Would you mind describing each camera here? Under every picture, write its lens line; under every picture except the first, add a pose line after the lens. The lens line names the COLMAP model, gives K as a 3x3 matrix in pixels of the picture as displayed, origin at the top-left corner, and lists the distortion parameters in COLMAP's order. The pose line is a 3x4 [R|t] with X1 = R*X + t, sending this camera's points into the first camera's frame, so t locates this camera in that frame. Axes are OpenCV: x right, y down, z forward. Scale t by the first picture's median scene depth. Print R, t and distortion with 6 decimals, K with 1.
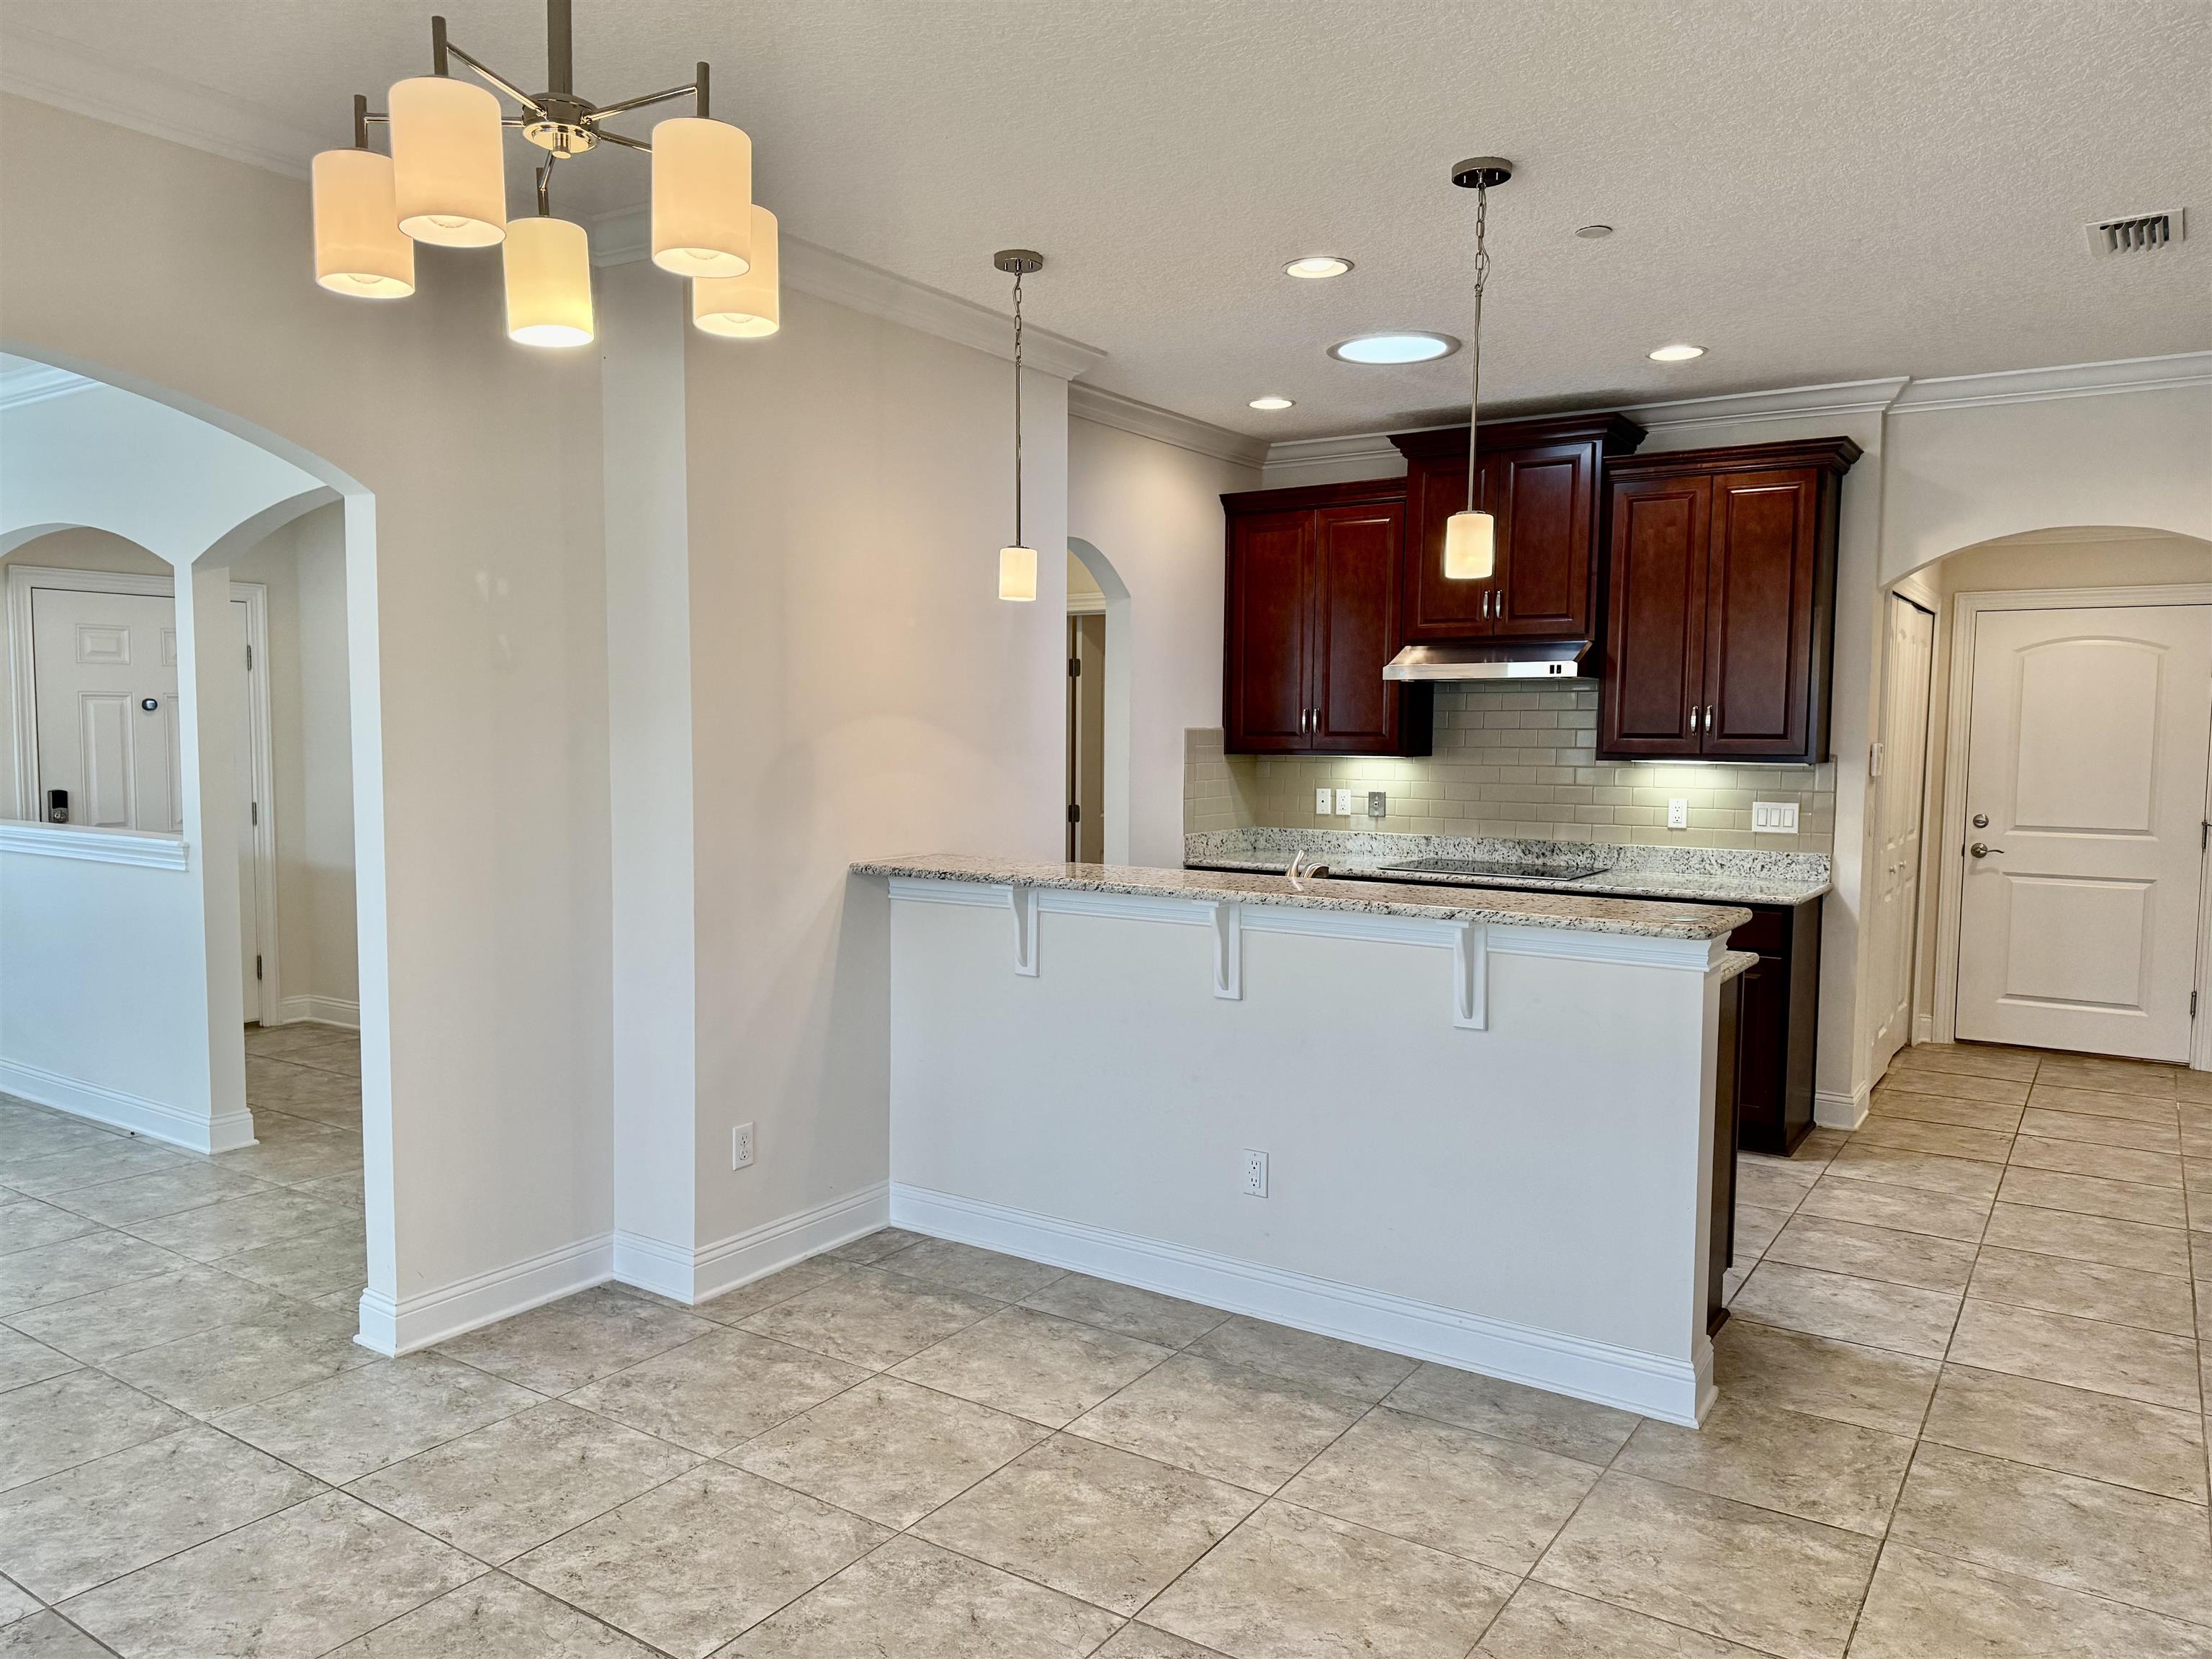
lens RADIAL K [[1550.8, 0, 1106.8], [0, 1550.8, 713.9], [0, 0, 1]] dist [0.002902, 0.001621]
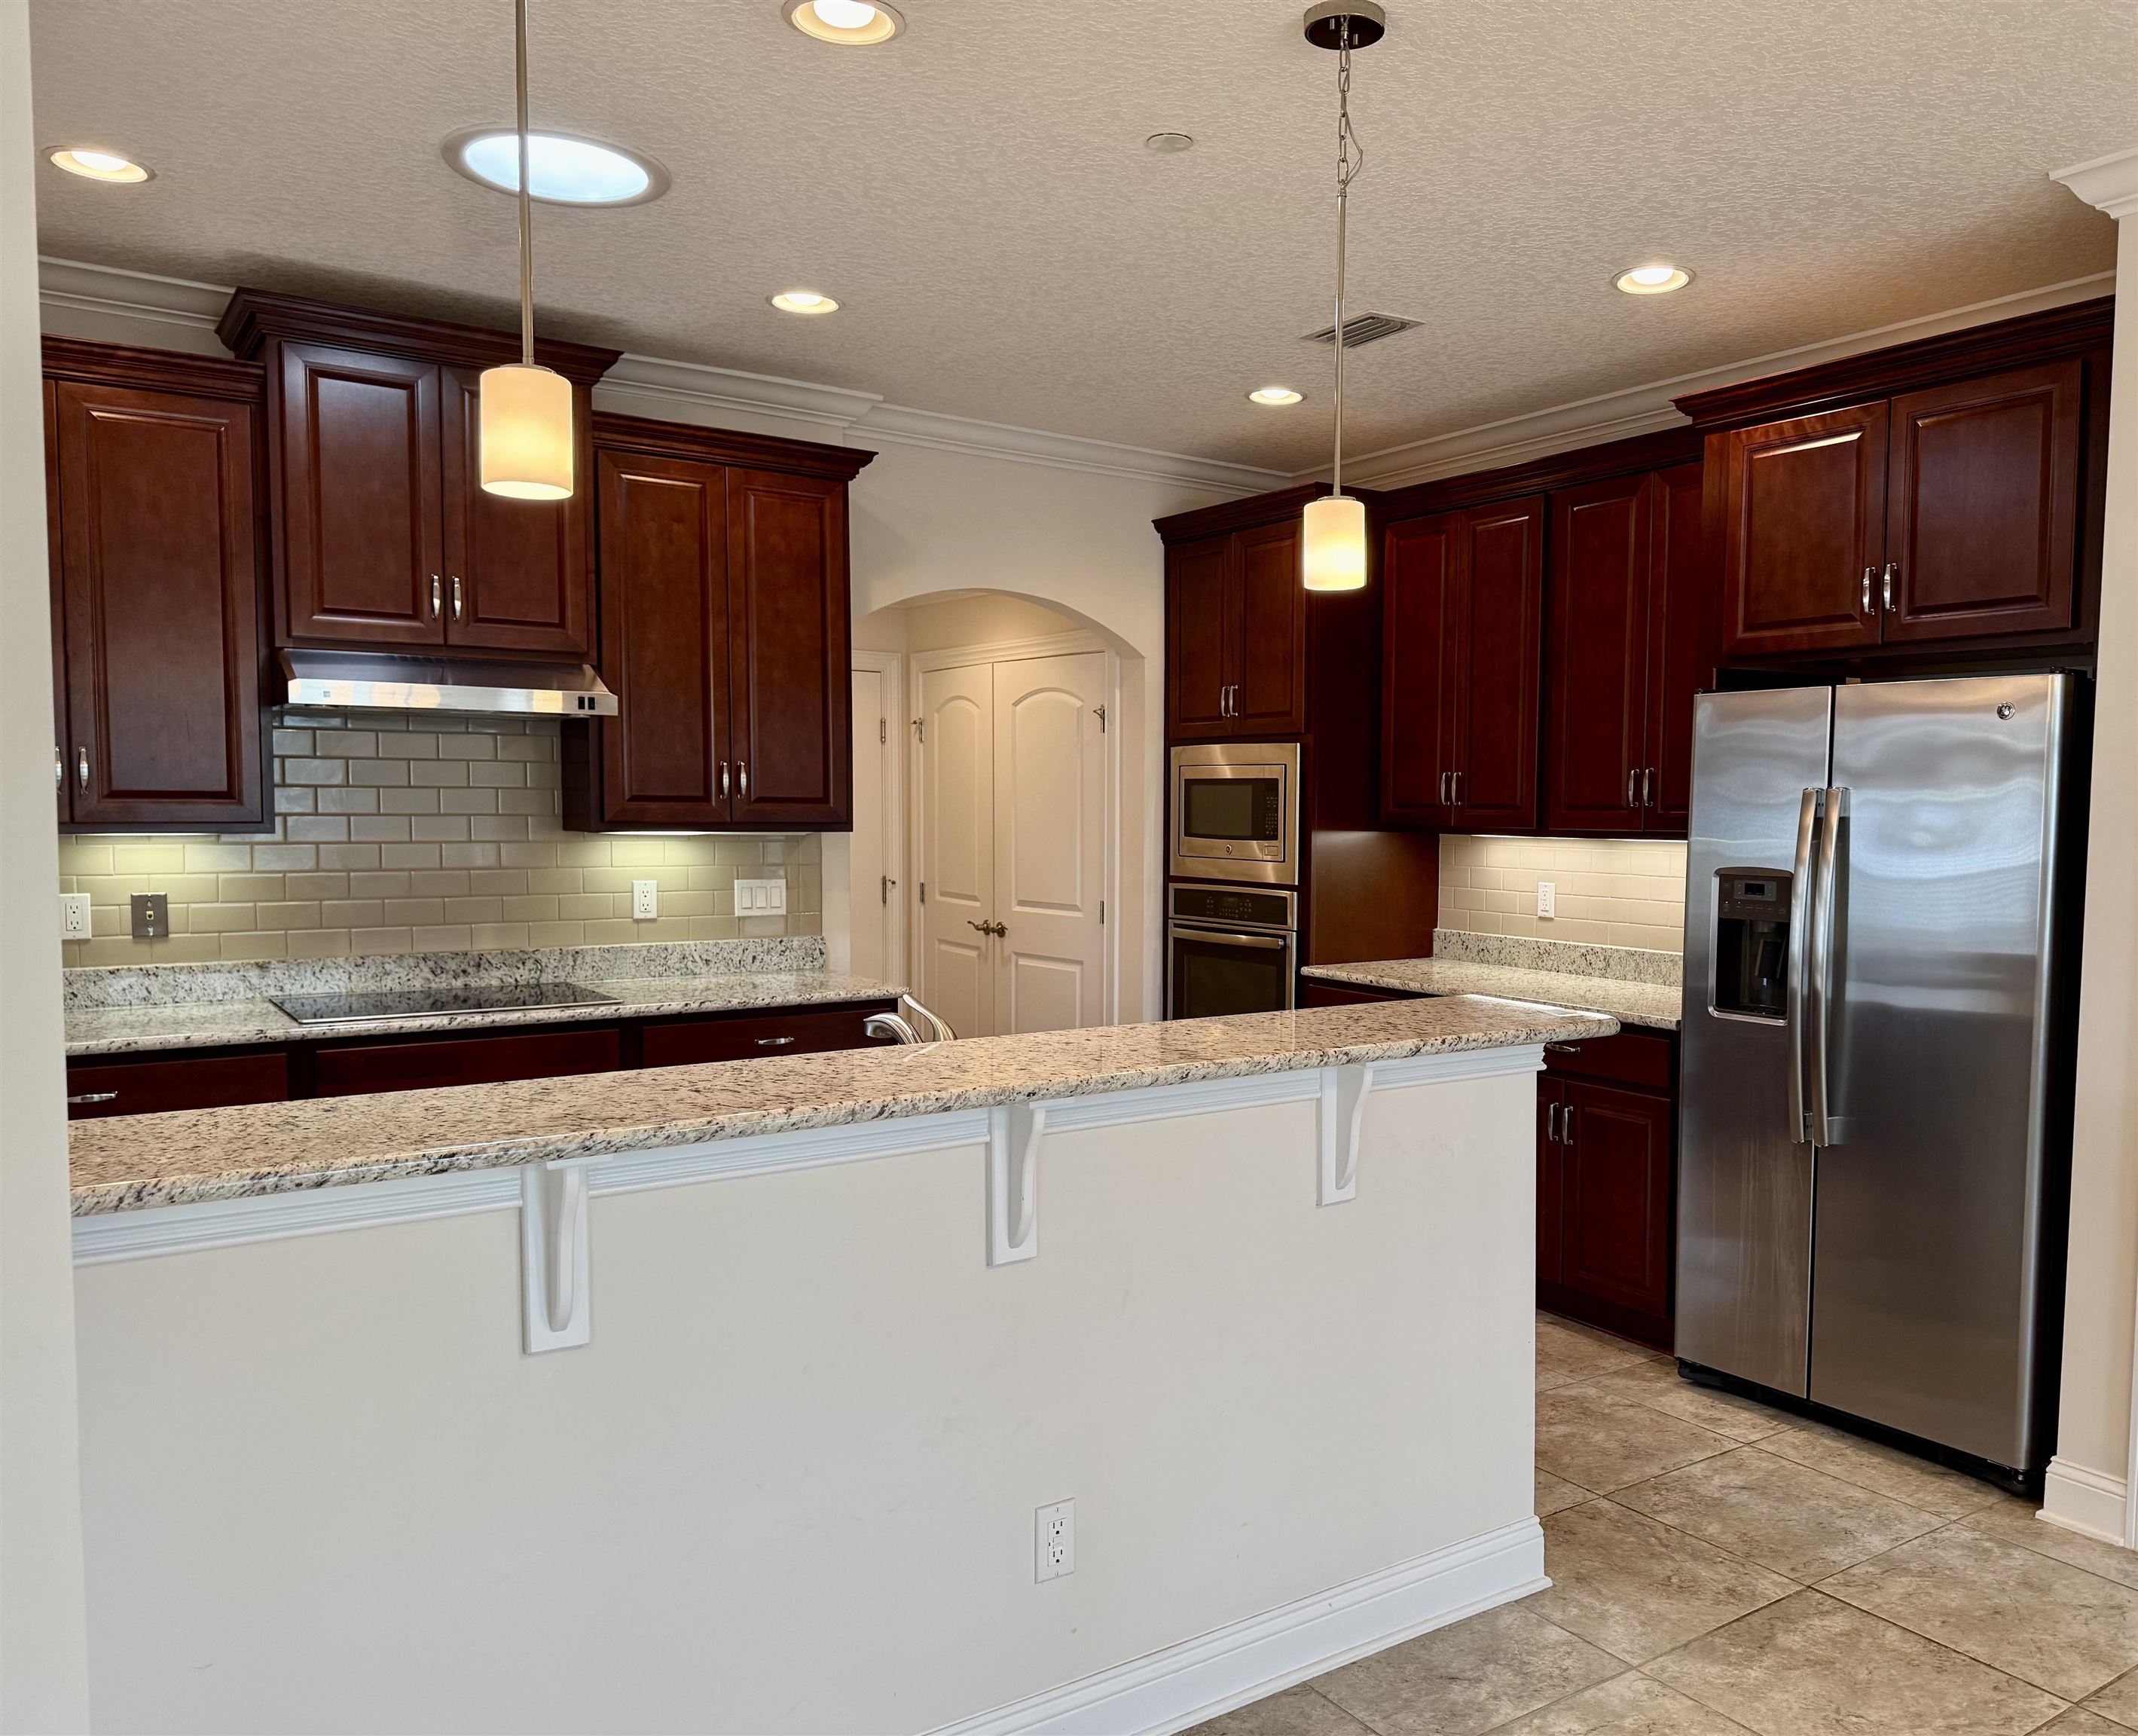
lens RADIAL K [[1640.0, 0, 1202.2], [0, 1640.0, 843.4], [0, 0, 1]] dist [0.096947, -0.129399]
pose [[0.347545, -0.027765, 0.937252, -0.314257], [-0.015770, 0.999247, 0.035449, 0.003019], [-0.937531, -0.027100, 0.346846, 0.478051]]
